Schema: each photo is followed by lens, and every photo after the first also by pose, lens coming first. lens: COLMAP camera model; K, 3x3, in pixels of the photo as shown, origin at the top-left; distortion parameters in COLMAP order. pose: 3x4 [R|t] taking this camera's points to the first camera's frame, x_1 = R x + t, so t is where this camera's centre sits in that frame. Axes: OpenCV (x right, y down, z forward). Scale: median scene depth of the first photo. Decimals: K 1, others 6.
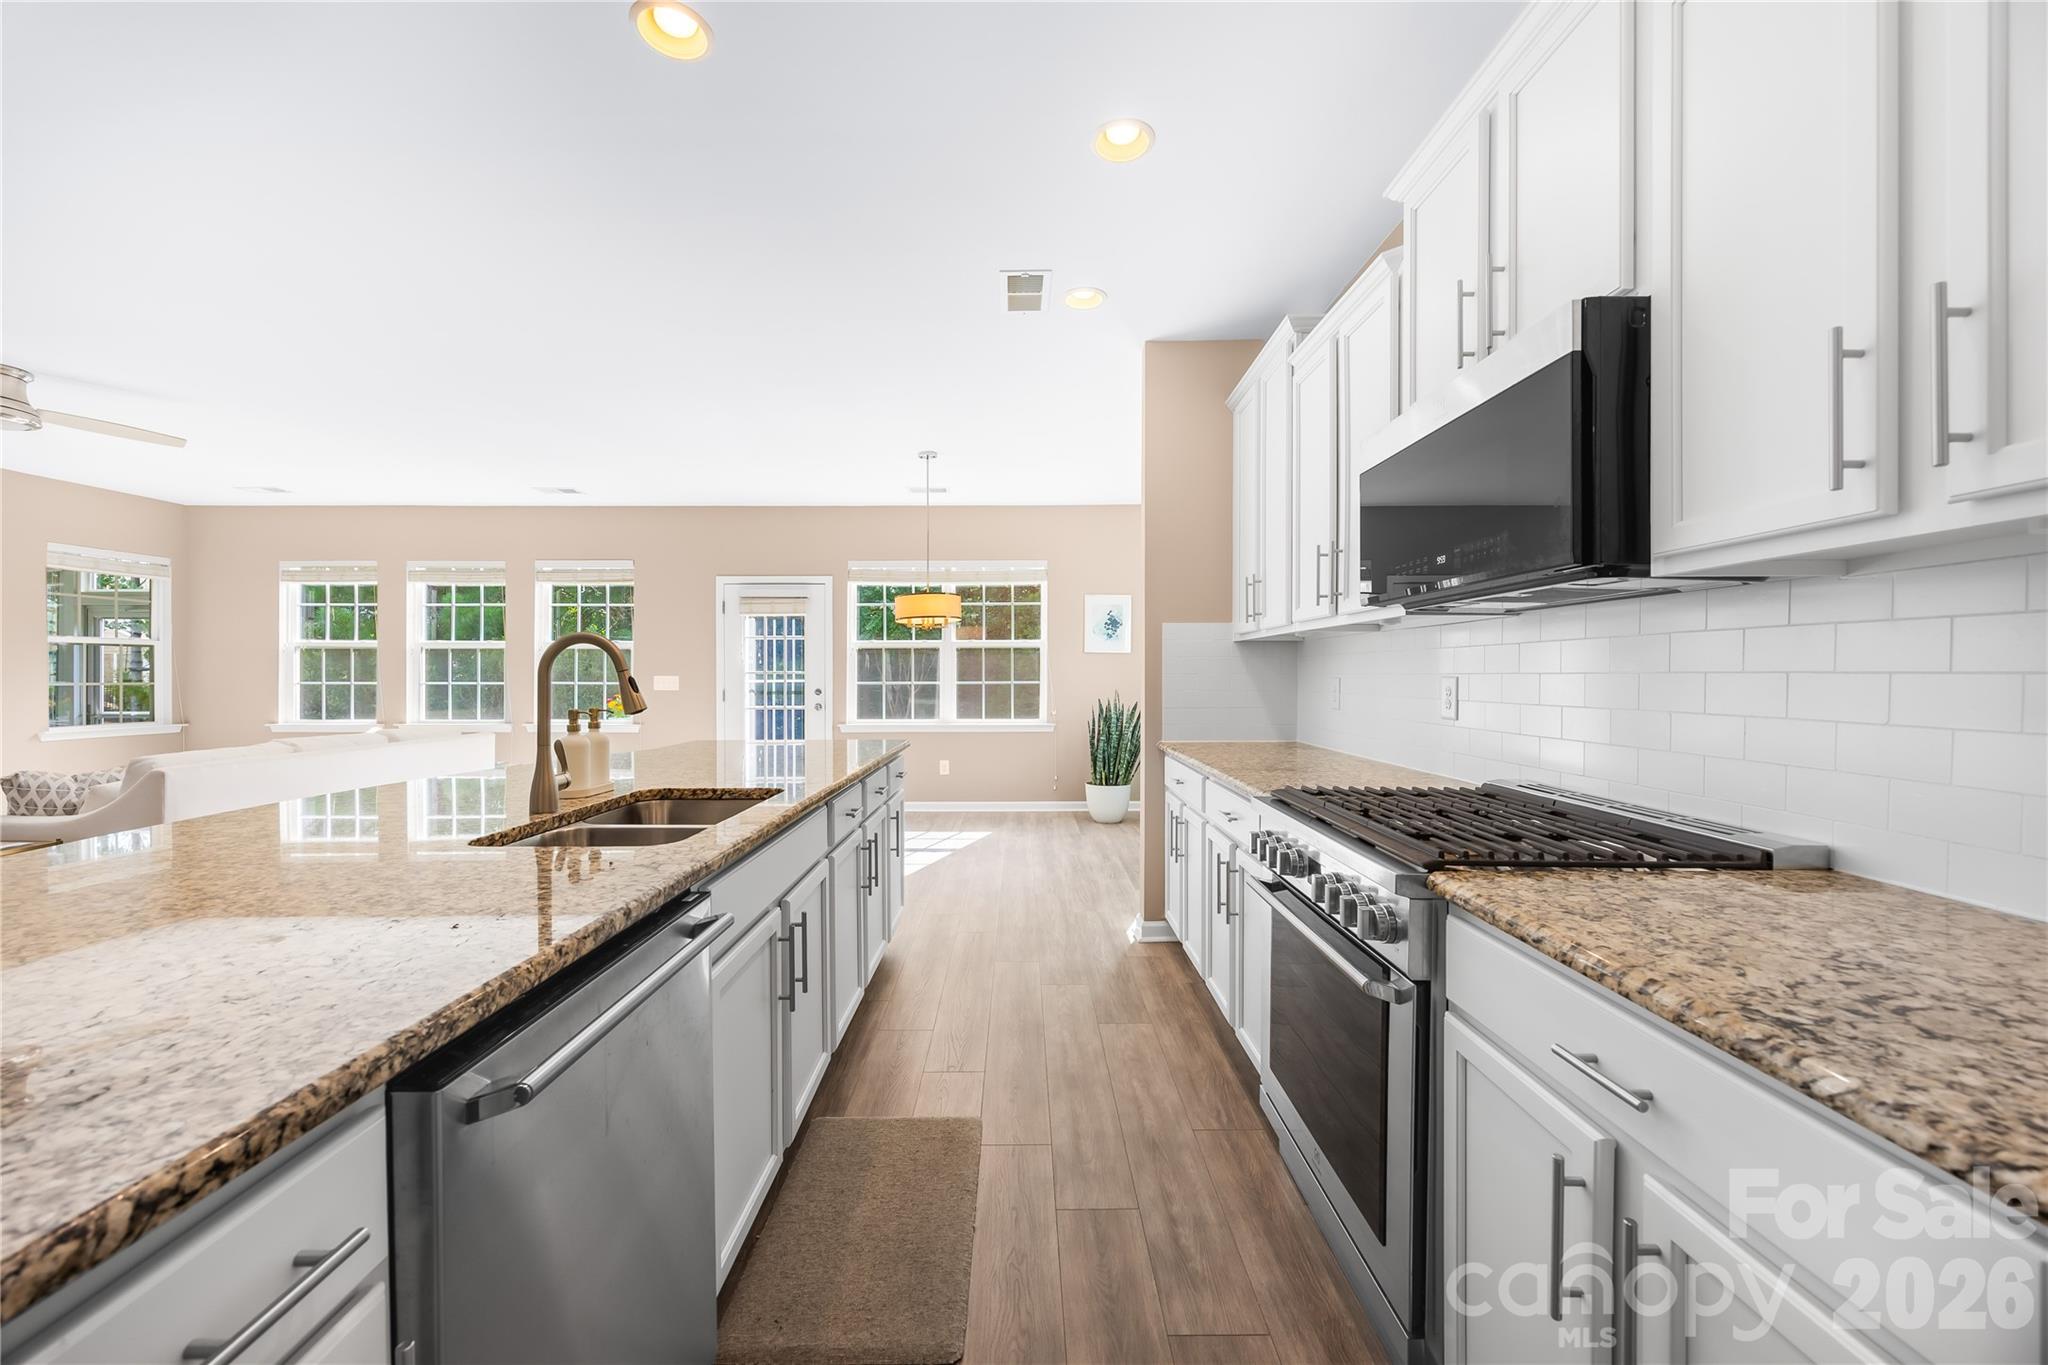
lens RADIAL K [[782.6, 0, 1026.7], [0, 782.6, 674.9], [0, 0, 1]] dist [-0.004103, -0.000025]
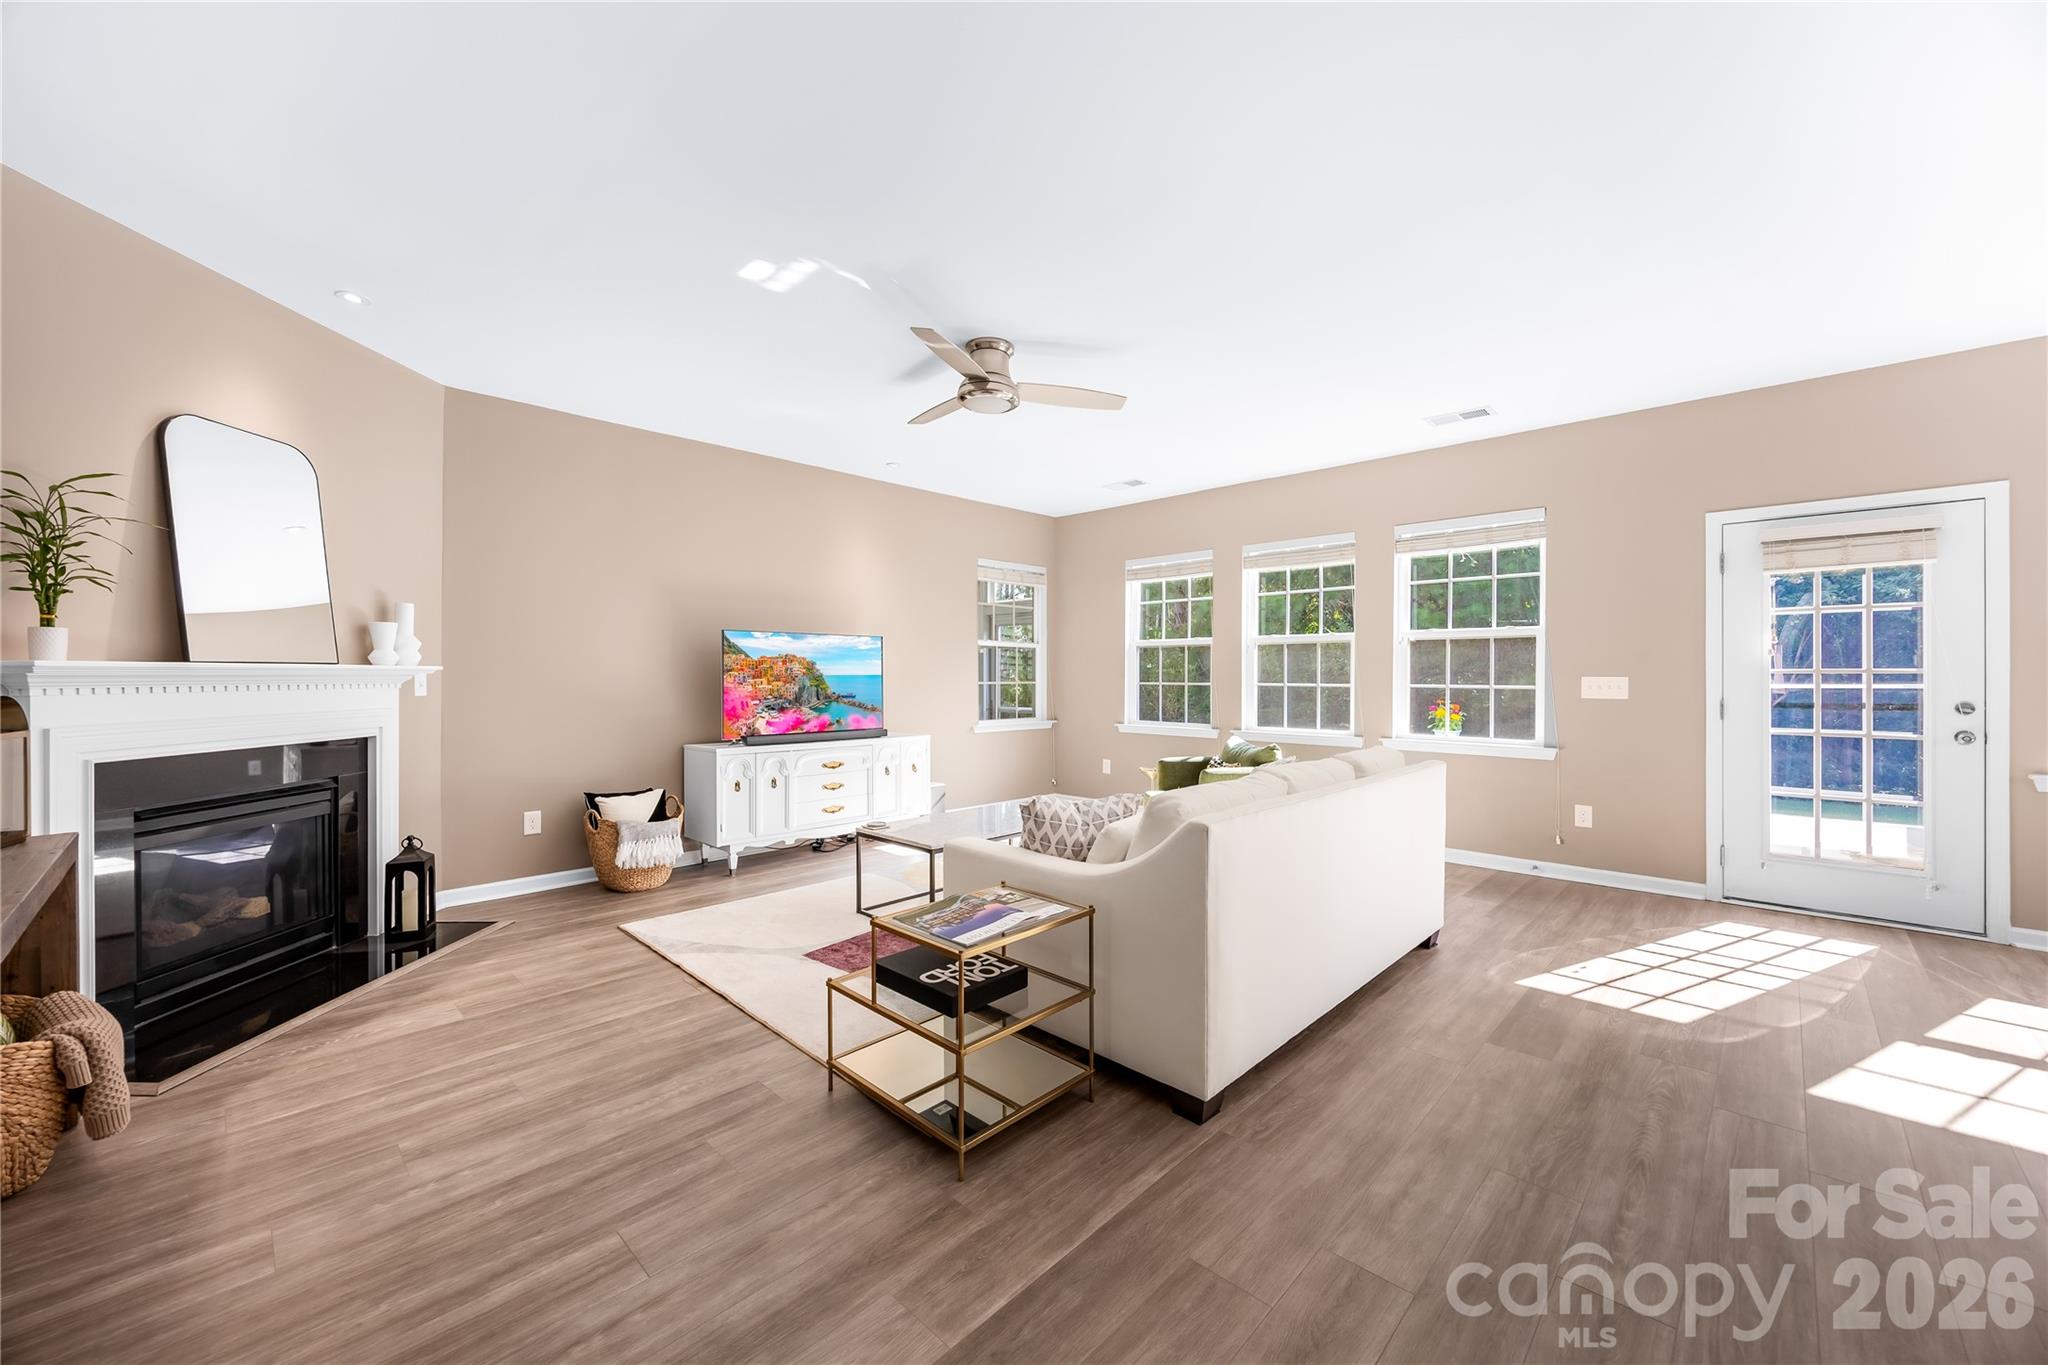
lens RADIAL K [[782.6, 0, 1026.7], [0, 782.6, 674.9], [0, 0, 1]] dist [-0.004103, -0.000025]
pose [[0.715063, -0.000047, -0.699060, -0.351076], [-0.000357, 1.000000, -0.000432, 0.000013], [0.699060, 0.000559, 0.715063, 0.199003]]
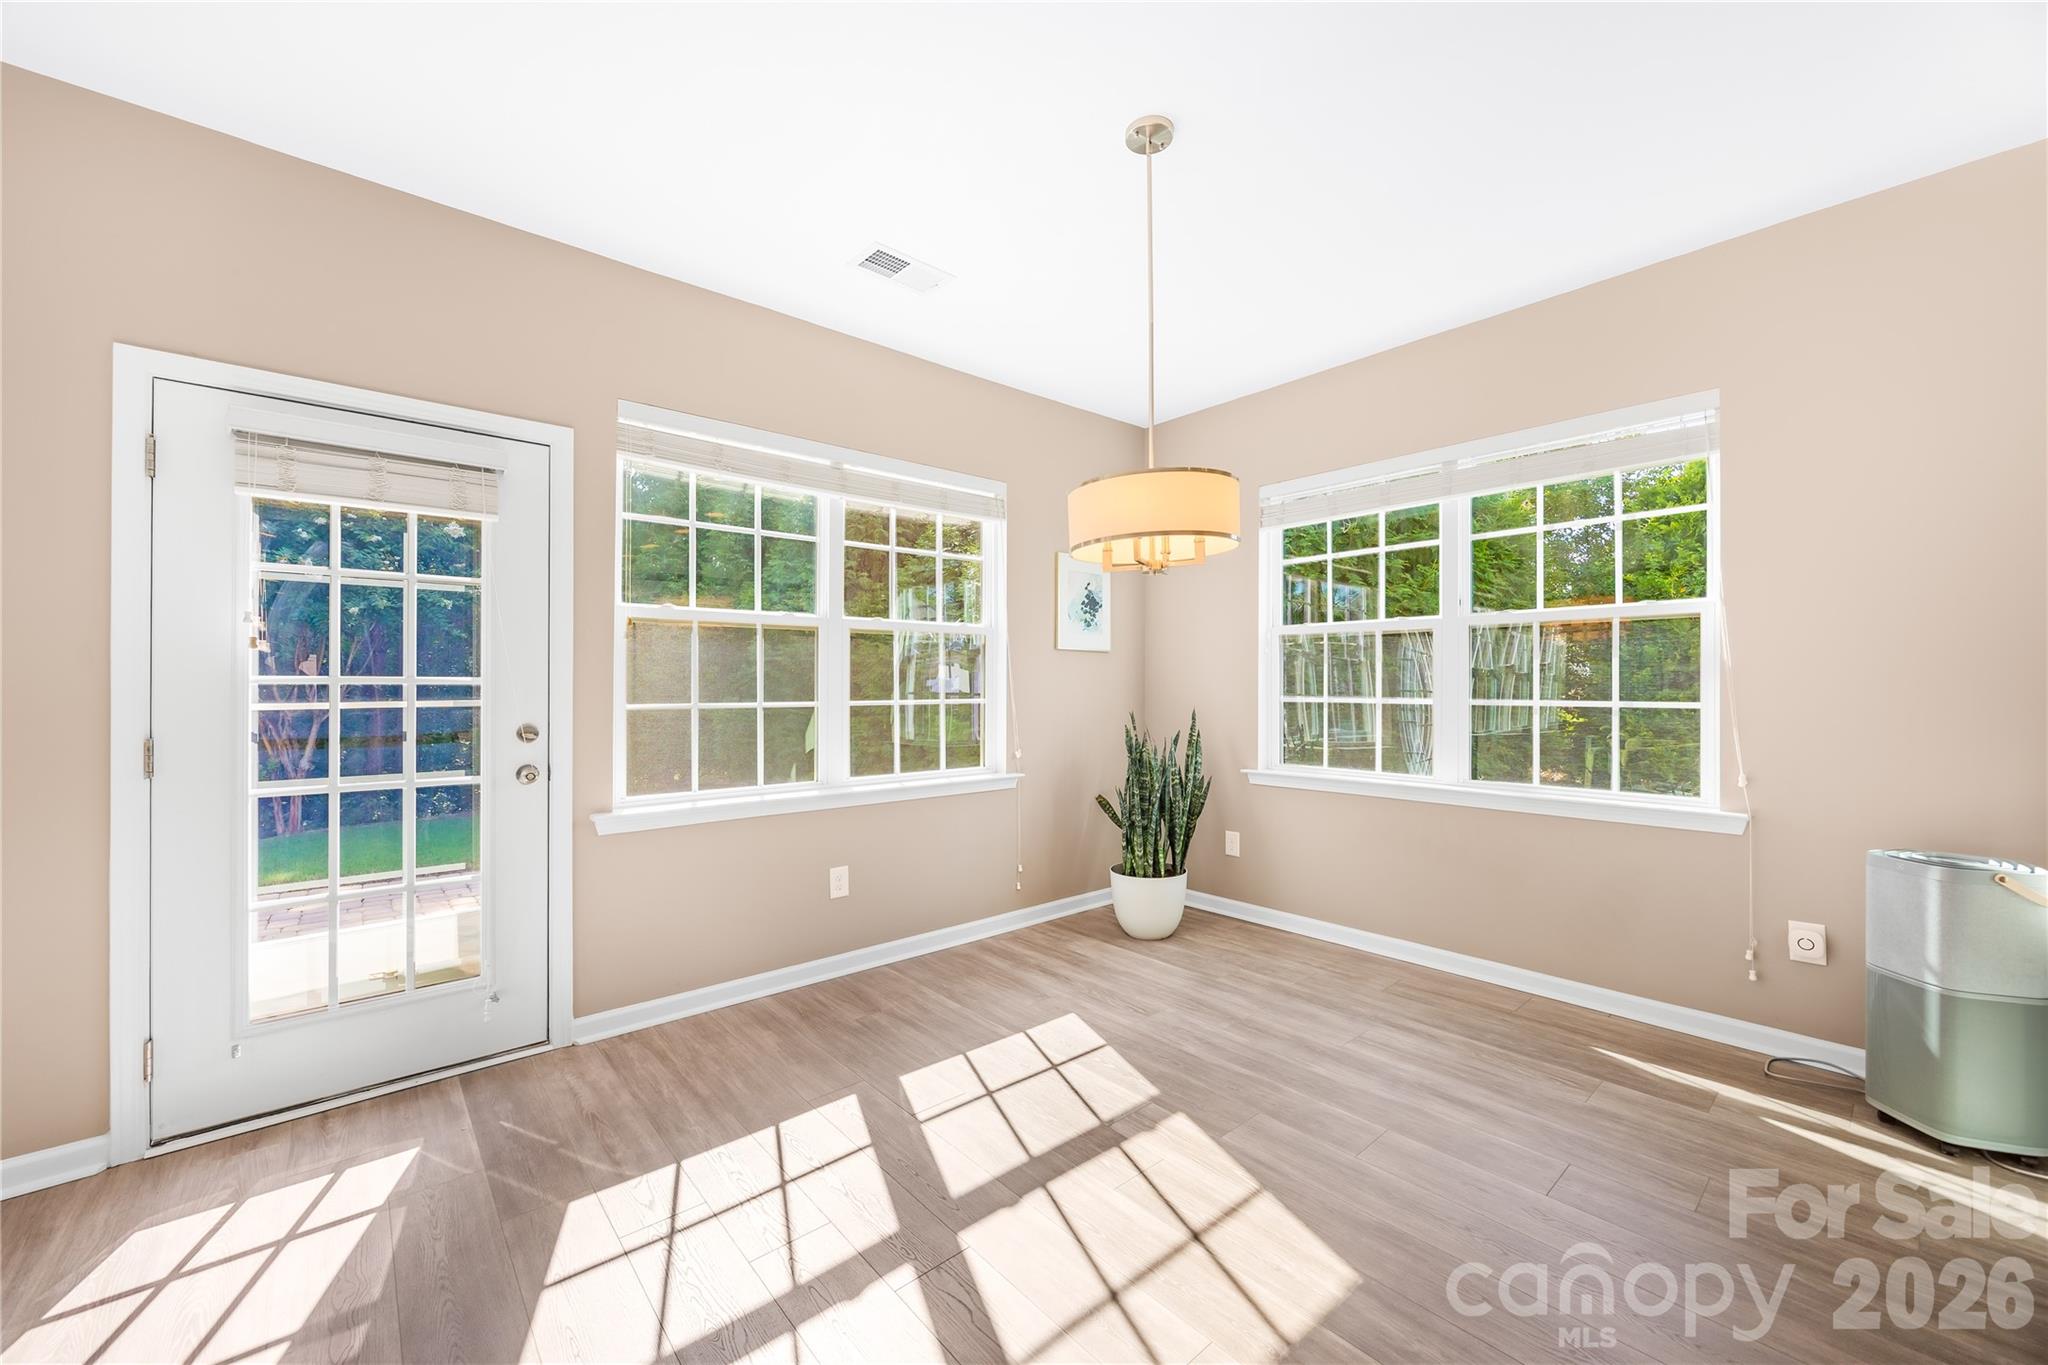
lens RADIAL K [[780.1, 0, 1018.2], [0, 780.1, 683.3], [0, 0, 1]] dist [-0.001730, -0.000080]
pose [[0.760978, 0.003080, 0.648770, -0.329763], [-0.000065, 0.999989, -0.004671, -0.000196], [-0.648777, 0.003513, 0.760970, 0.568647]]
